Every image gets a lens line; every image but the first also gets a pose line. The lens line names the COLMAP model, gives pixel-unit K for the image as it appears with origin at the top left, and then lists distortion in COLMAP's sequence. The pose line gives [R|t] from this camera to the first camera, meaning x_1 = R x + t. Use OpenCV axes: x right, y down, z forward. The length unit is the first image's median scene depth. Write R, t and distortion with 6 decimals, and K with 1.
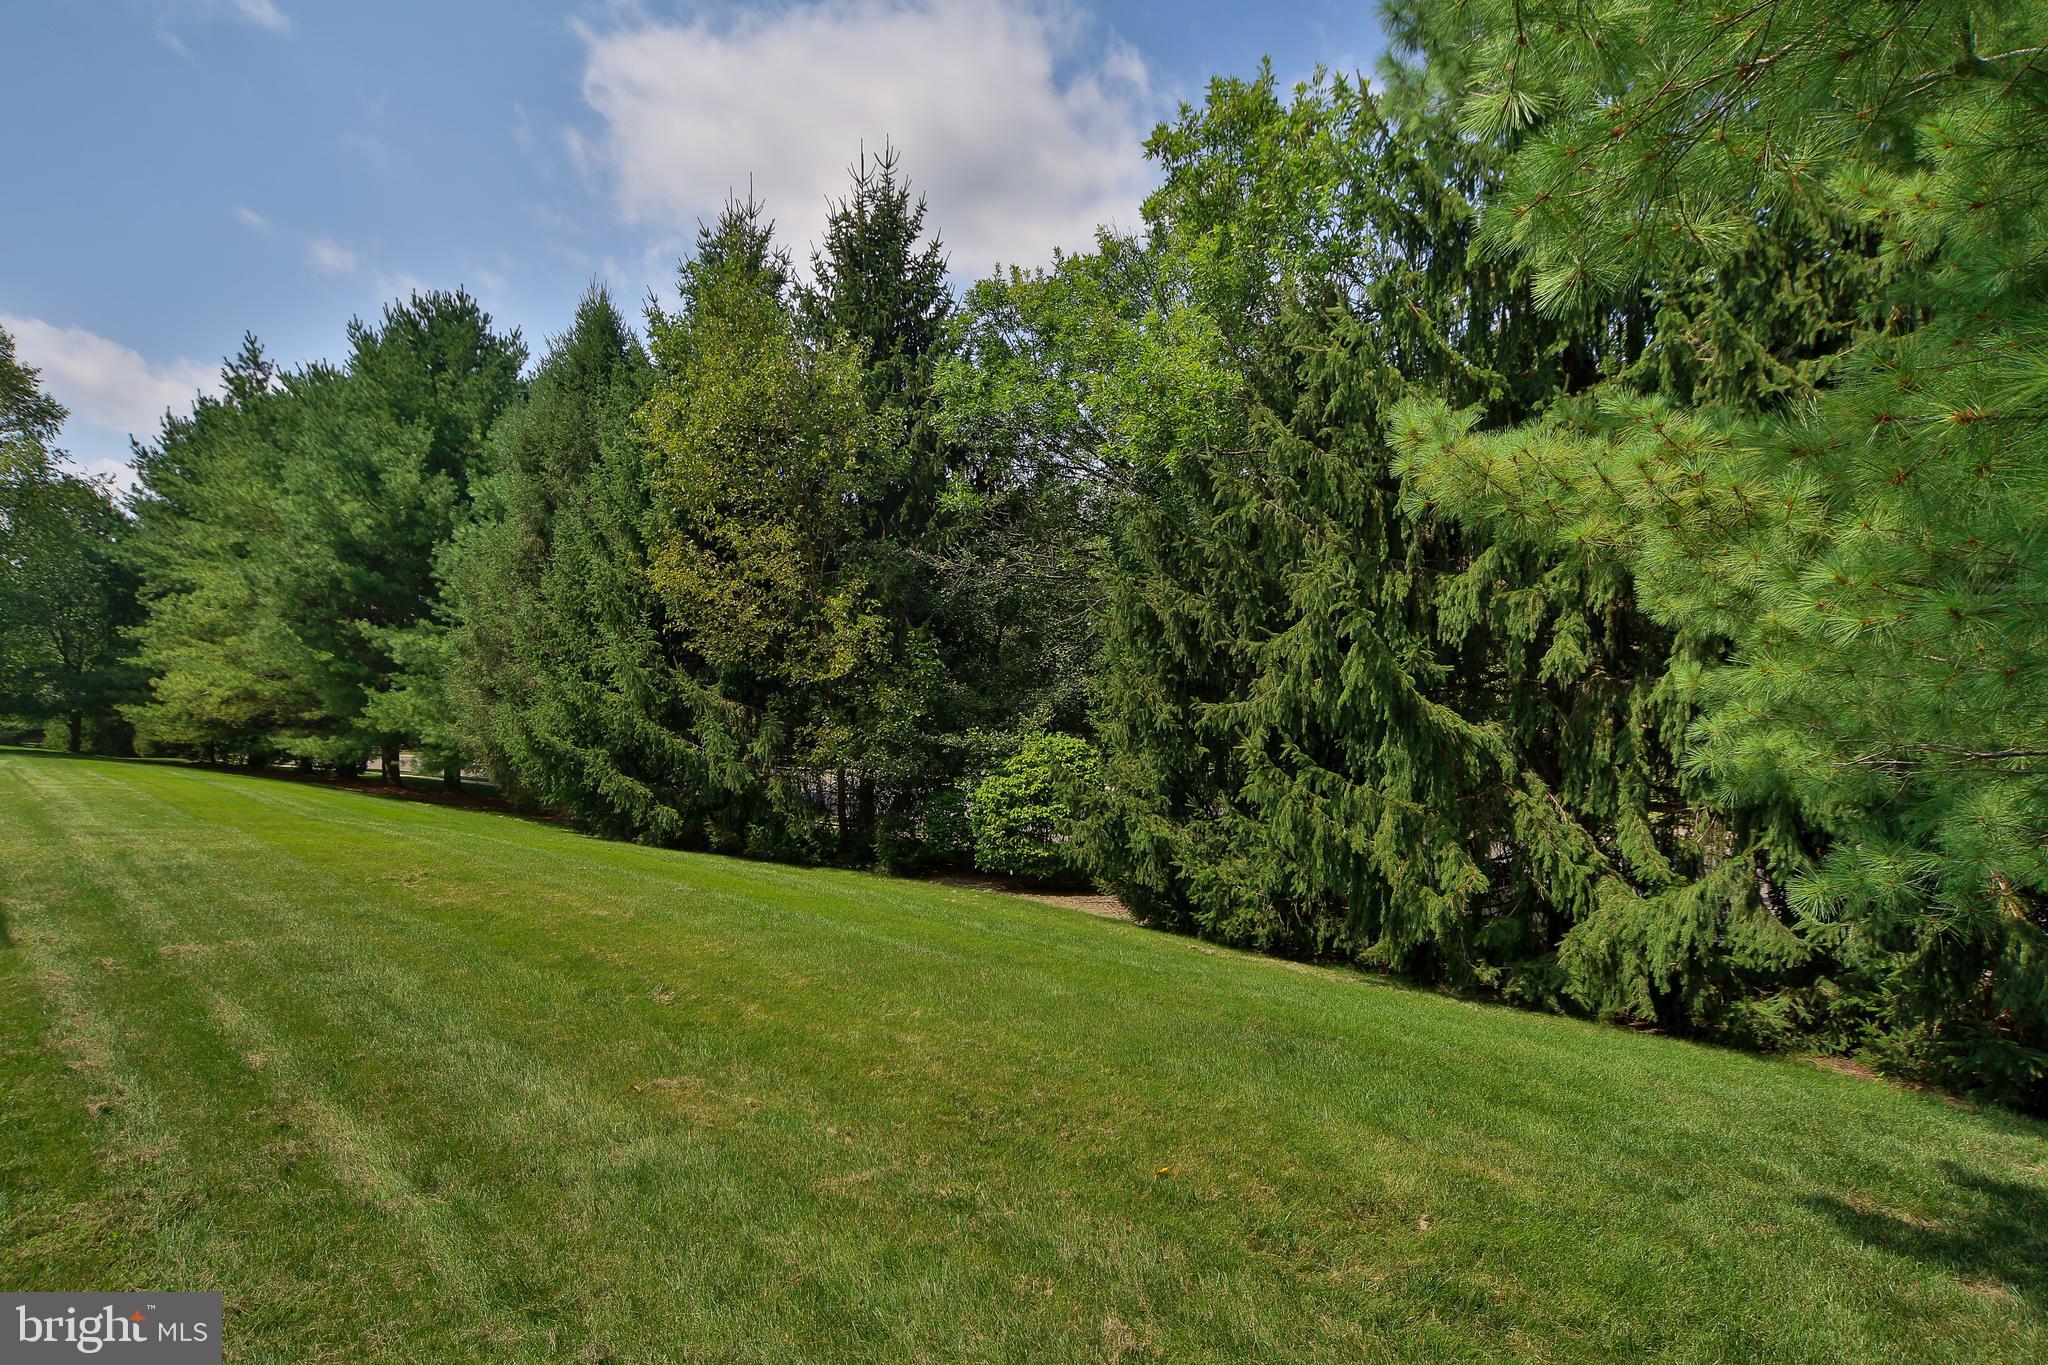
lens RADIAL K [[1122.7, 0, 1027.7], [0, 1122.7, 687.0], [0, 0, 1]] dist [-0.017015, 0.009885]
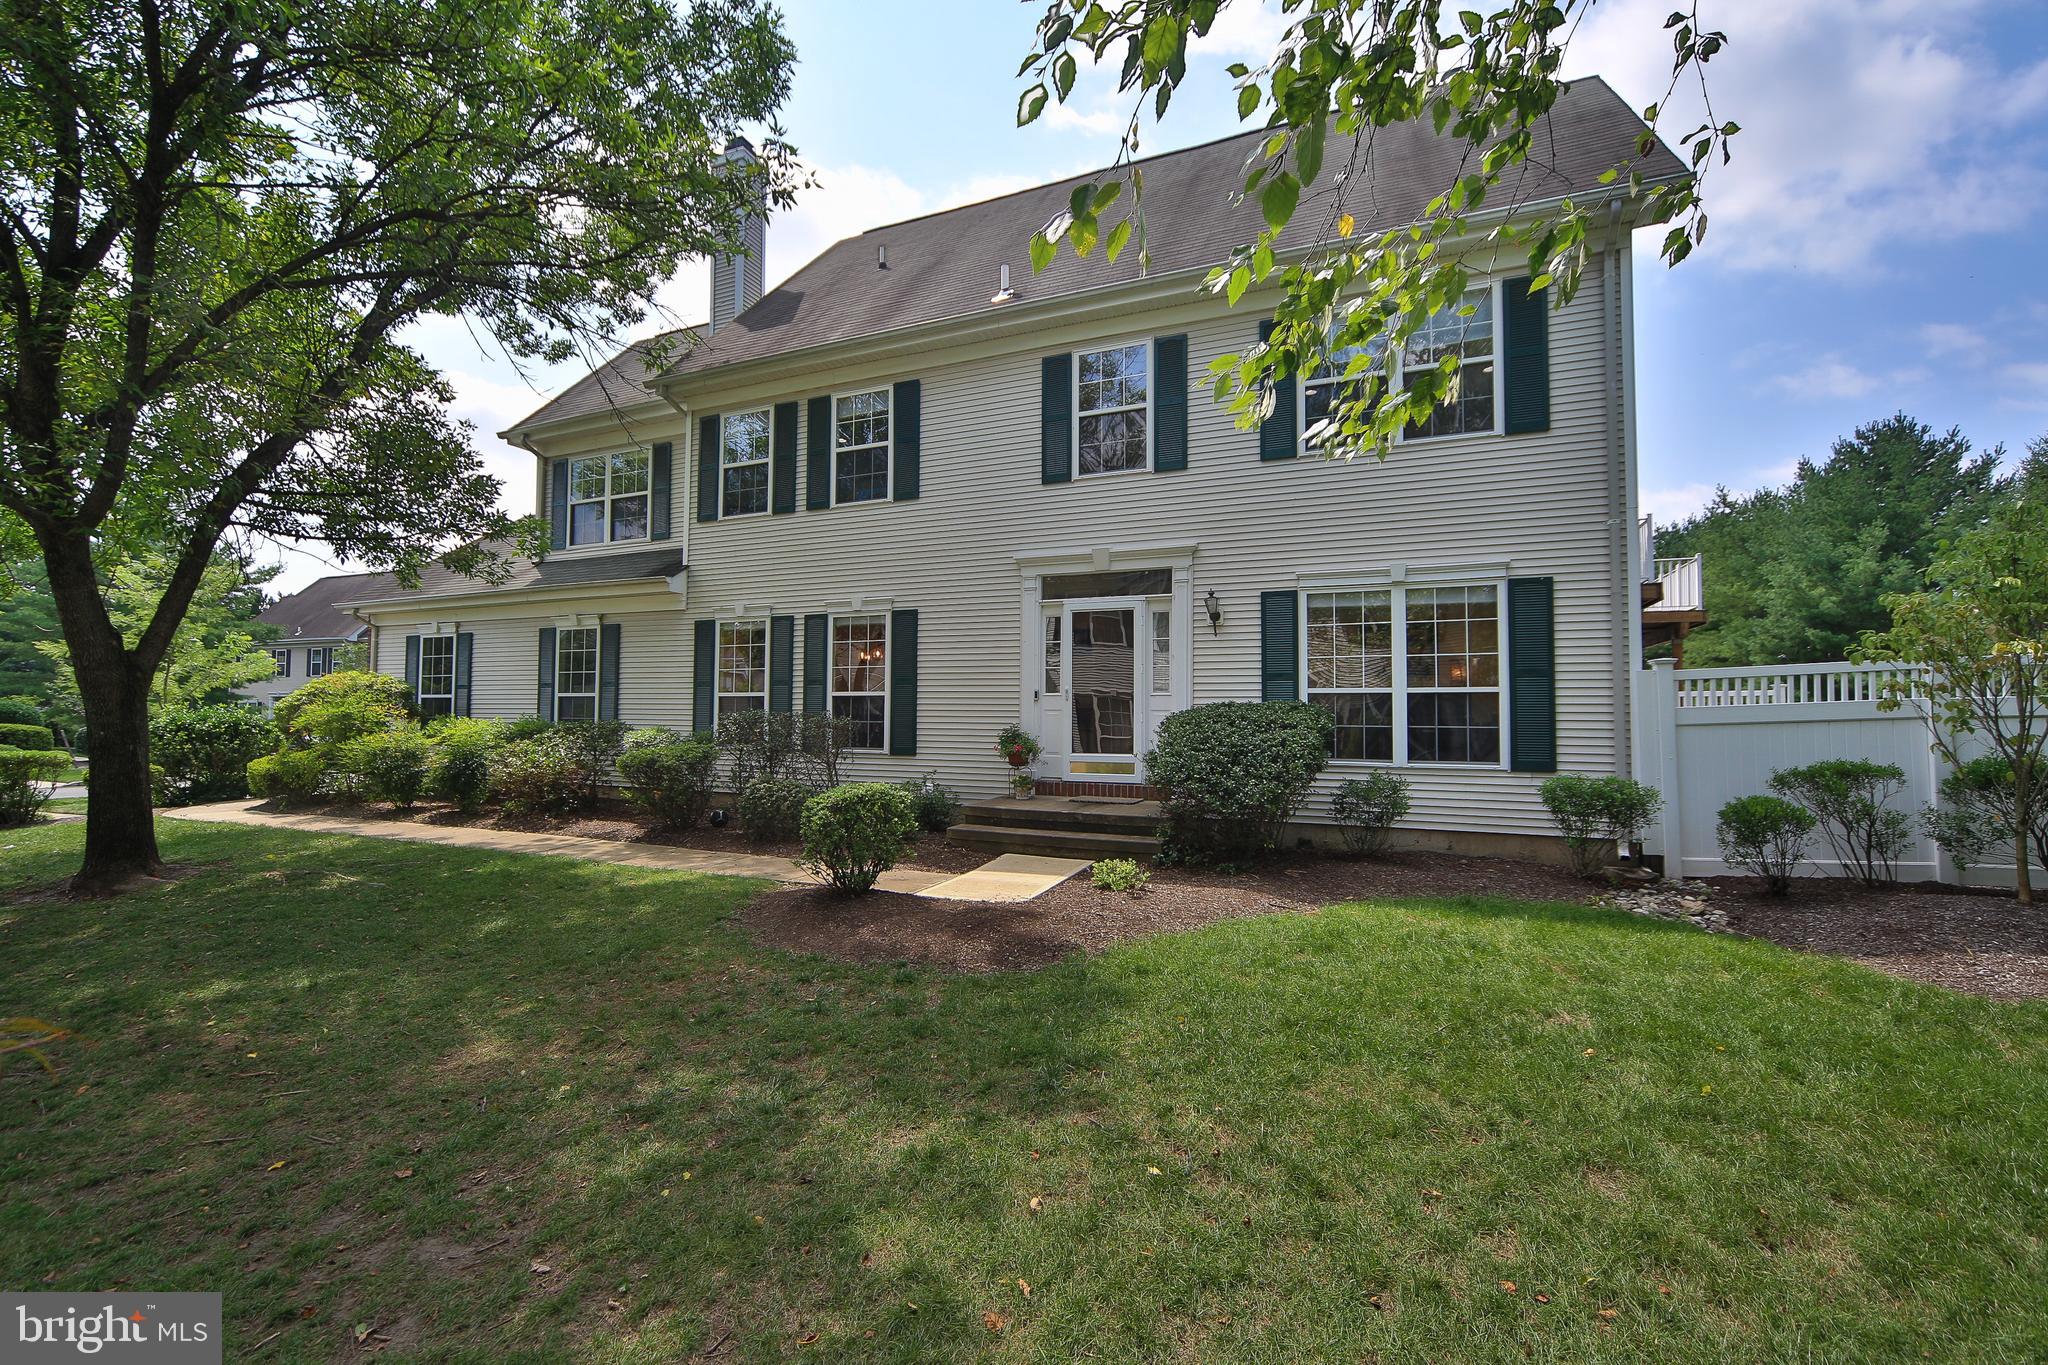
lens RADIAL K [[849.5, 0, 1017.6], [0, 849.5, 683.0], [0, 0, 1]] dist [0.000567, 0.000292]
pose [[0.367091, -0.025416, -0.929838, 0.080664], [-0.007078, 0.999521, -0.030115, 0.001372], [0.930158, 0.017637, 0.366735, -0.717718]]
